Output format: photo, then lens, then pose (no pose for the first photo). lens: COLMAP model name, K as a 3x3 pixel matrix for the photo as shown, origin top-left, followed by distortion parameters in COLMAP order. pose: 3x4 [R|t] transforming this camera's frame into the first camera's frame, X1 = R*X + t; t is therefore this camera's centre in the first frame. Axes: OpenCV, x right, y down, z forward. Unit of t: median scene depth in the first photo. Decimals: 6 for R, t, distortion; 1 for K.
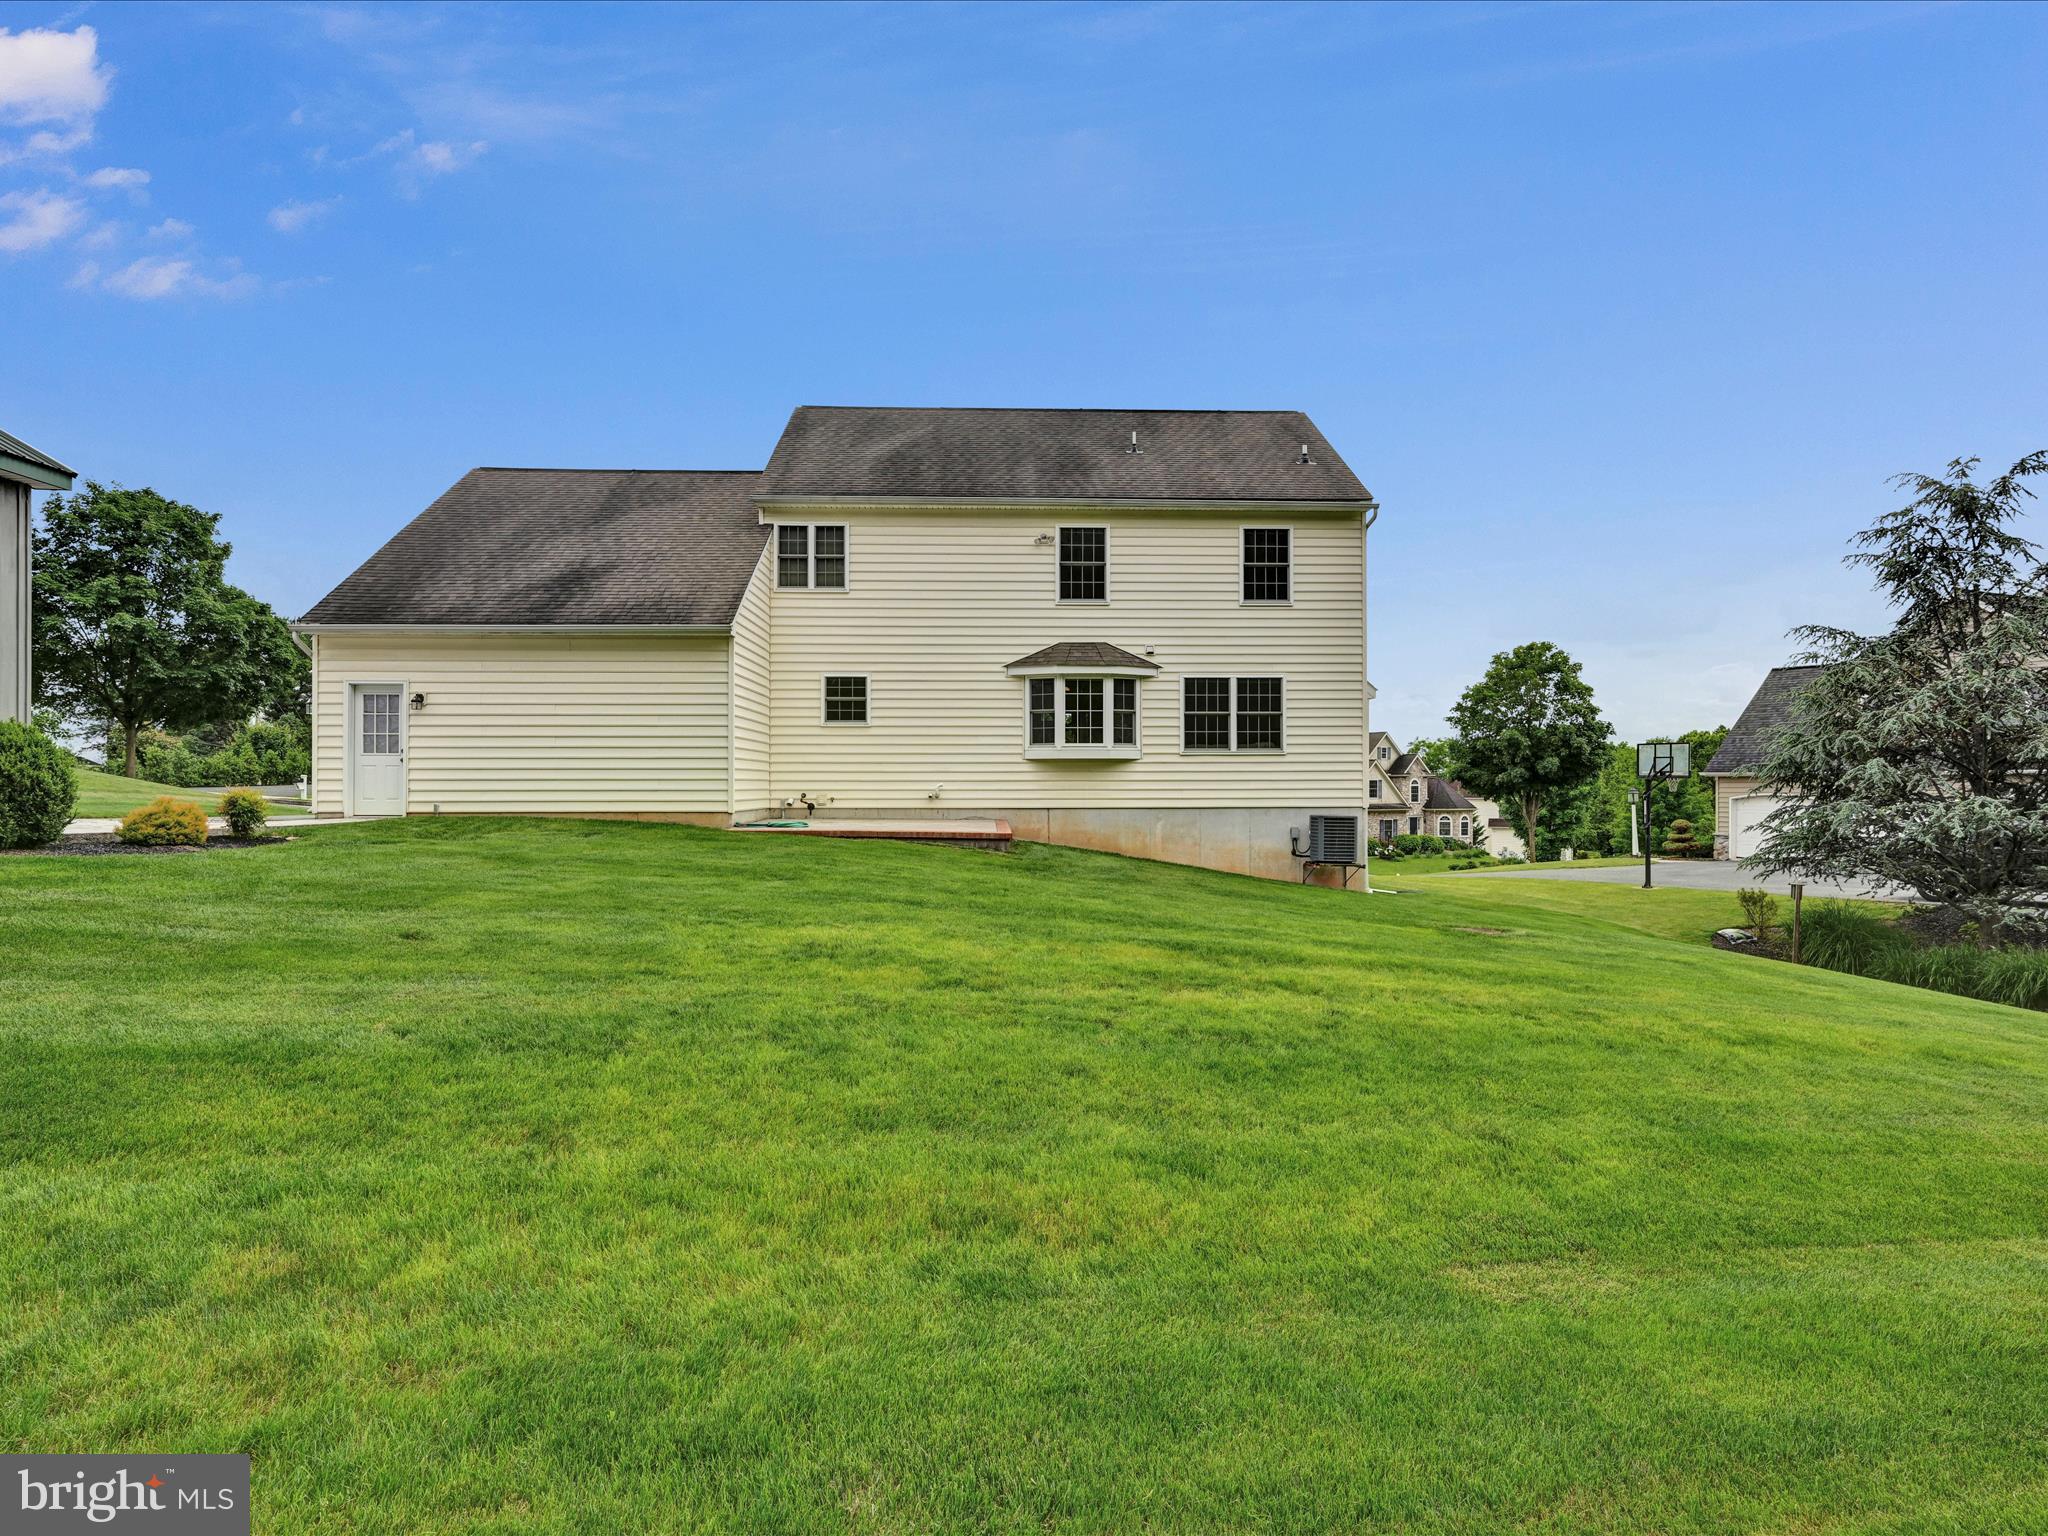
lens RADIAL K [[934.8, 0, 1023.9], [0, 934.8, 765.8], [0, 0, 1]] dist [-0.001780, 0.000129]
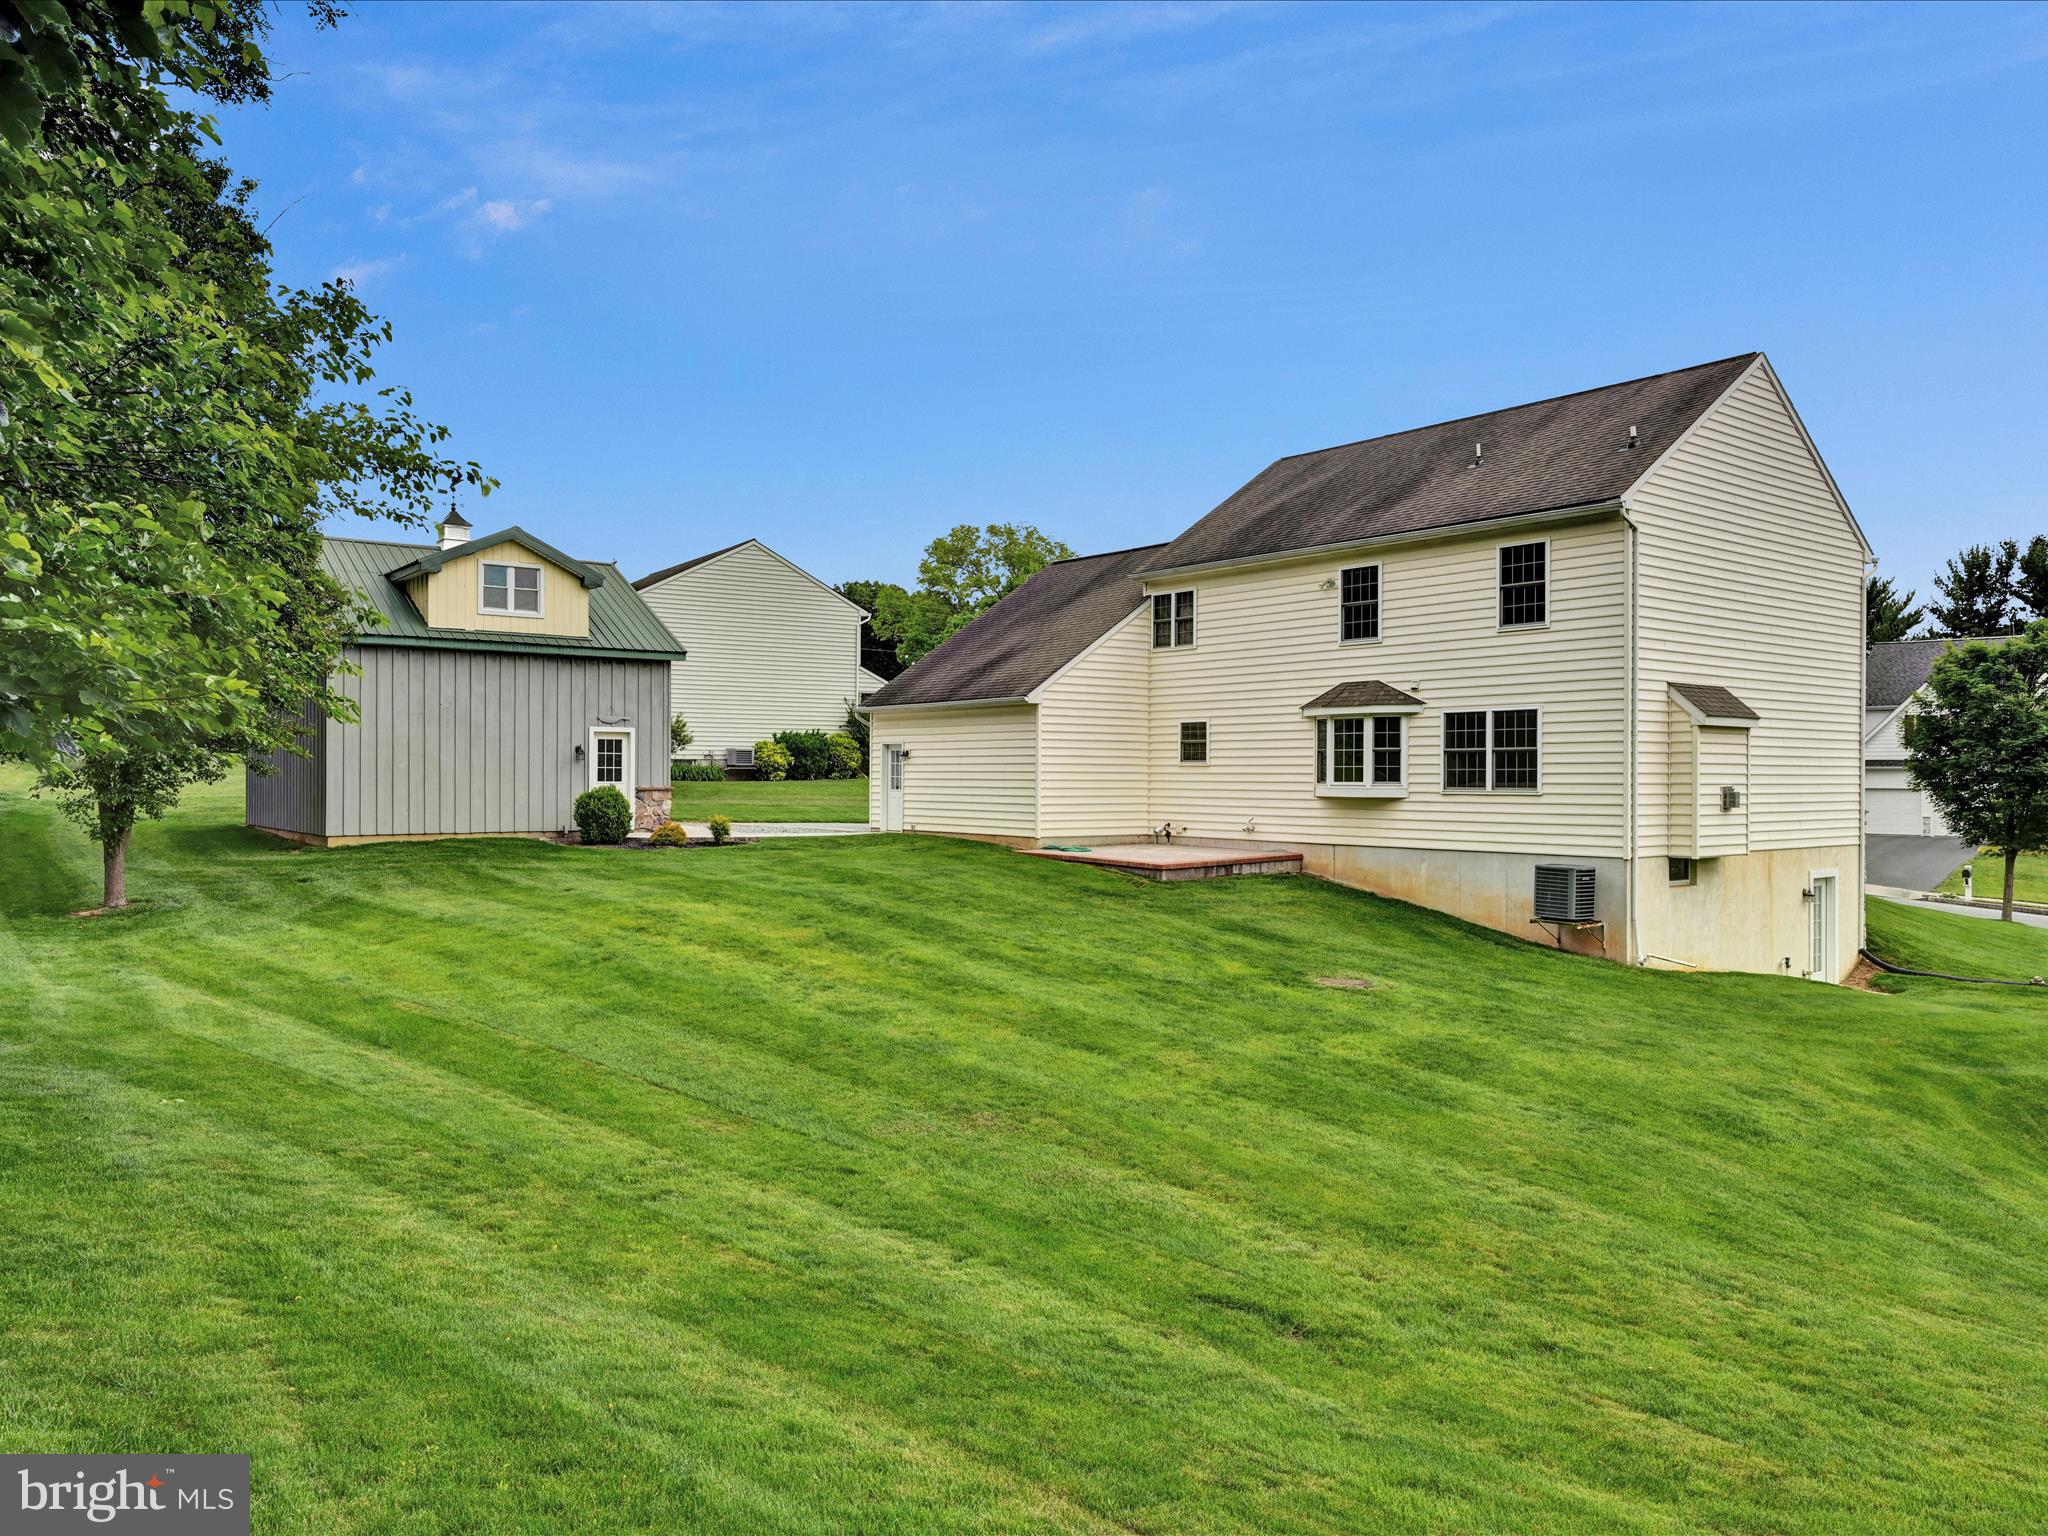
lens RADIAL K [[934.8, 0, 1015.0], [0, 934.8, 777.8], [0, 0, 1]] dist [-0.001780, 0.000129]
pose [[0.746847, -0.006496, -0.664964, 0.470517], [0.000700, 0.999959, -0.008982, -0.019823], [0.664996, 0.006243, 0.746821, 0.001023]]
